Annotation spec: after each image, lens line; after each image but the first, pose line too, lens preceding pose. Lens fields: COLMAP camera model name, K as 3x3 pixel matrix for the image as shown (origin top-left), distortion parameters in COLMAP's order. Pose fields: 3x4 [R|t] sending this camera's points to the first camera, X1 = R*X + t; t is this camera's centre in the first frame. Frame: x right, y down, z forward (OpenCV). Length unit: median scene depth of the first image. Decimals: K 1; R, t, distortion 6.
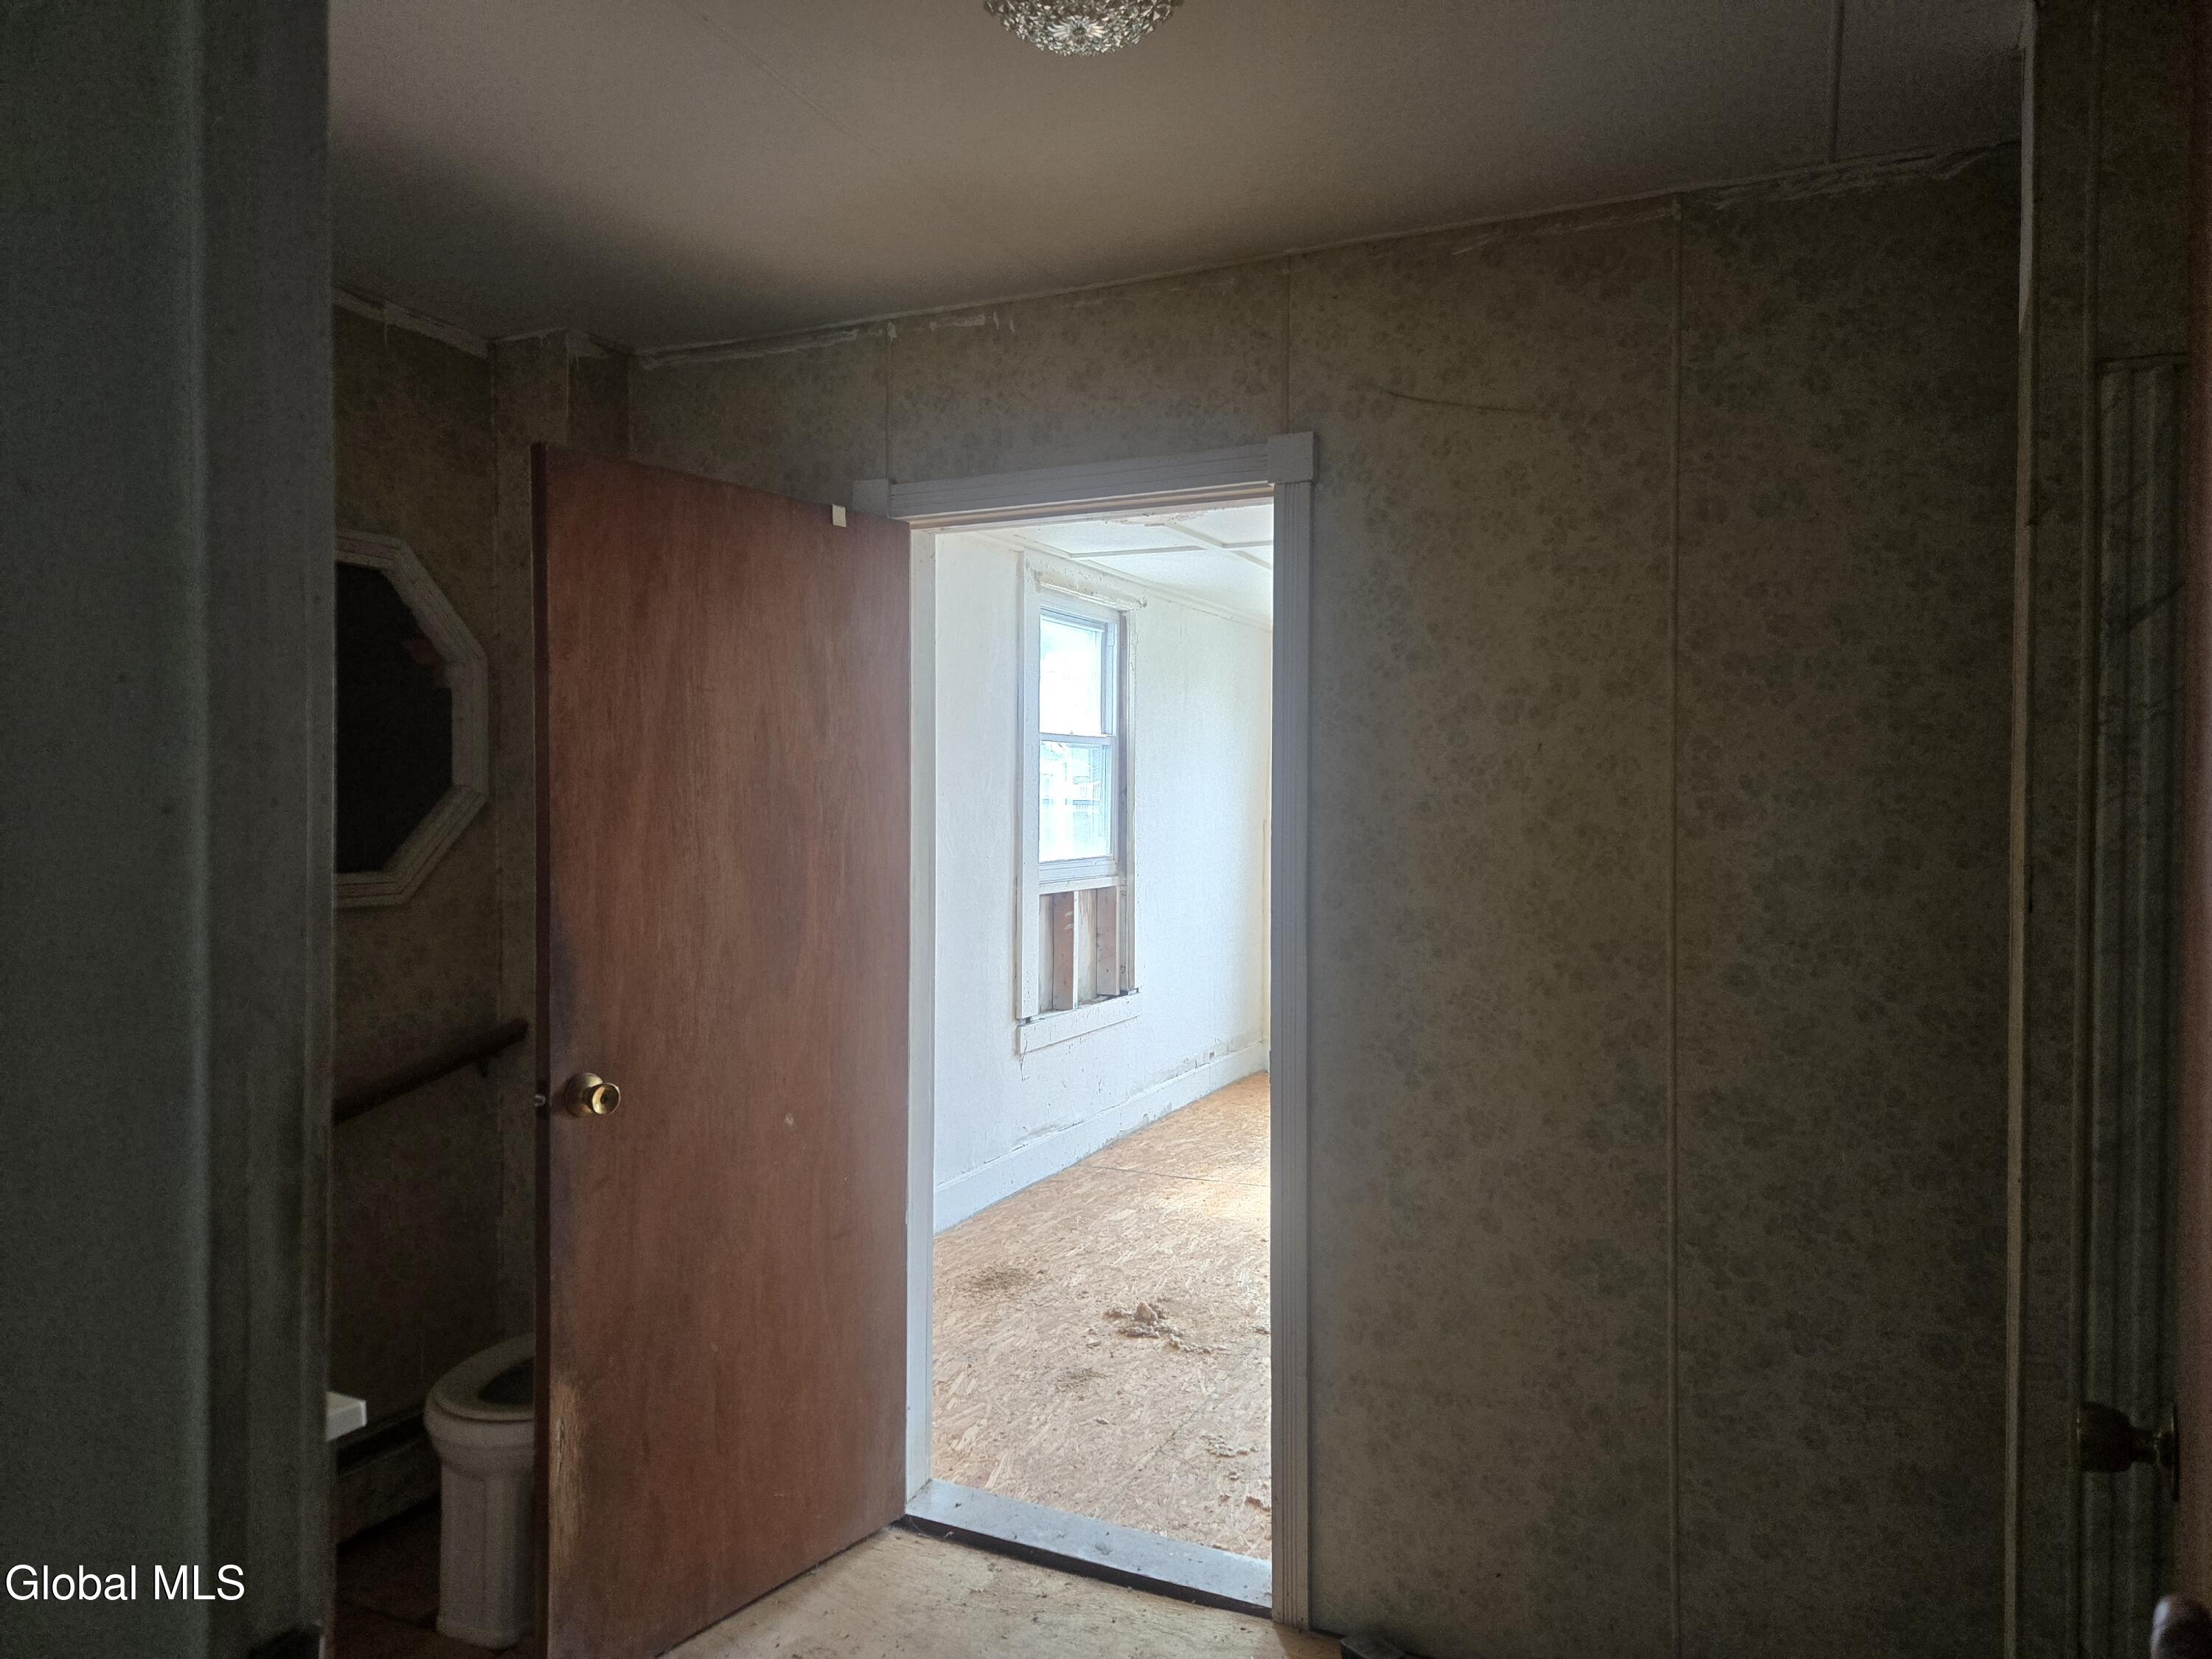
lens RADIAL K [[1511.8, 0, 1091.3], [0, 1511.8, 835.2], [0, 0, 1]] dist [0.042804, -0.020334]
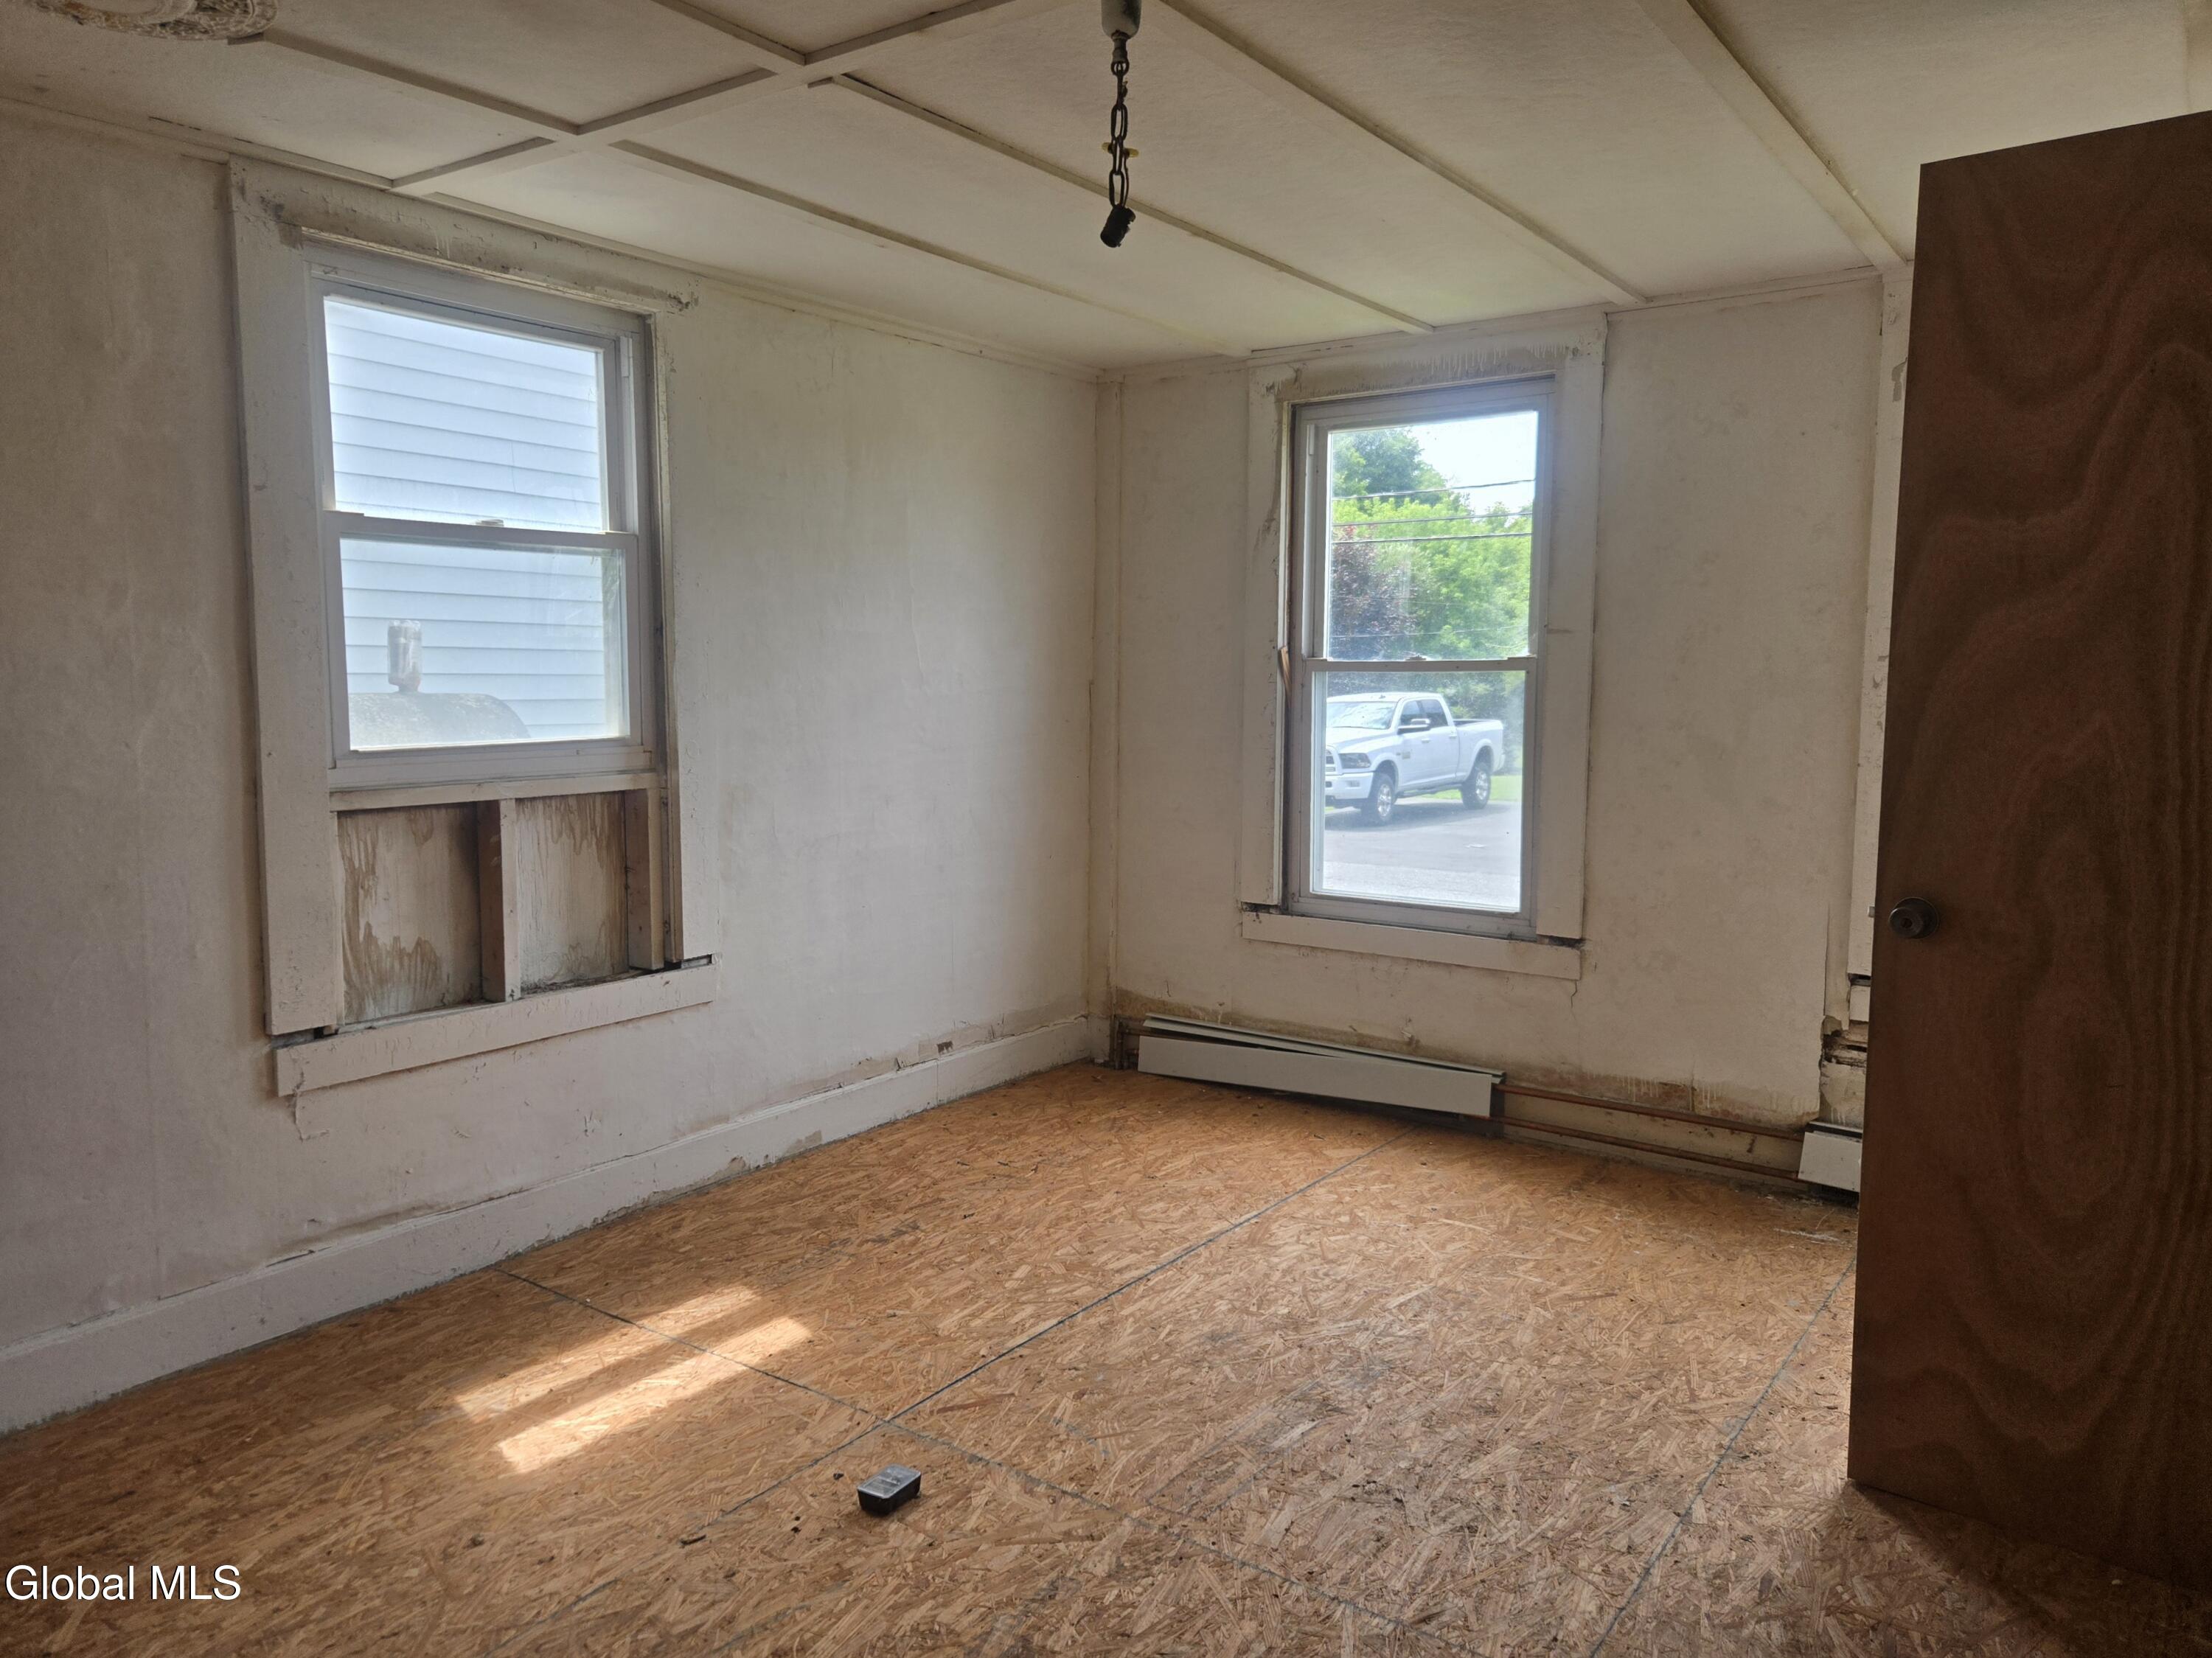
lens RADIAL K [[1511.7, 0, 1122.9], [0, 1511.7, 818.3], [0, 0, 1]] dist [0.042804, -0.020334]
pose [[0.980784, 0.018300, -0.194239, 0.337320], [-0.003051, 0.996908, 0.078516, -0.002578], [0.195075, -0.076415, 0.977807, 0.477193]]
